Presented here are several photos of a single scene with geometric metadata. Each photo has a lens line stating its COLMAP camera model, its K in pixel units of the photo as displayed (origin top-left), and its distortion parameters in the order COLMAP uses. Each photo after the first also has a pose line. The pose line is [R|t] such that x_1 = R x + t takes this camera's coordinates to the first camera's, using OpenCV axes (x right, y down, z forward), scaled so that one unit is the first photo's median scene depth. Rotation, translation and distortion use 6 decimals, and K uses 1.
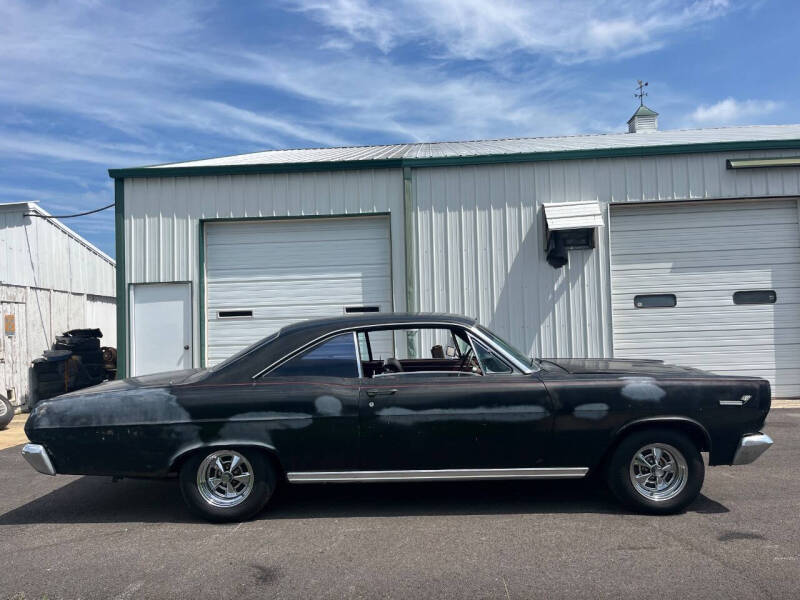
lens RADIAL K [[606.3, 0, 397.8], [0, 606.3, 302.5], [0, 0, 1]] dist [0.080549, -0.105275]
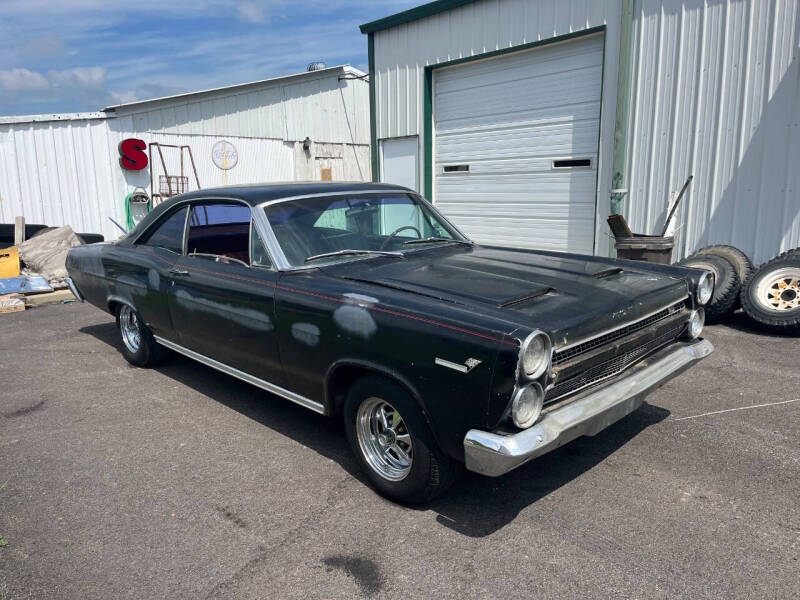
lens RADIAL K [[607.9, 0, 399.0], [0, 607.9, 299.4], [0, 0, 1]] dist [0.084809, -0.116348]
pose [[0.695296, 0.152702, -0.702314, 0.399755], [0.026367, 0.971092, 0.237245, -0.012359], [0.718240, -0.183473, 0.671170, 0.272656]]
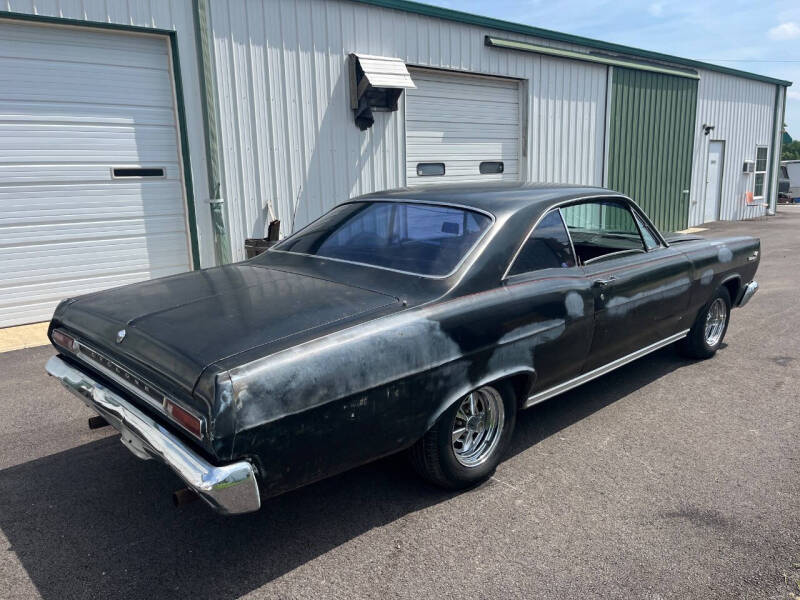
lens RADIAL K [[607.9, 0, 399.0], [0, 607.9, 299.4], [0, 0, 1]] dist [0.084809, -0.116348]
pose [[0.722274, -0.125601, 0.680106, -0.365744], [-0.022463, 0.978592, 0.204580, 0.003133], [-0.691242, -0.163040, 0.703990, 0.273139]]
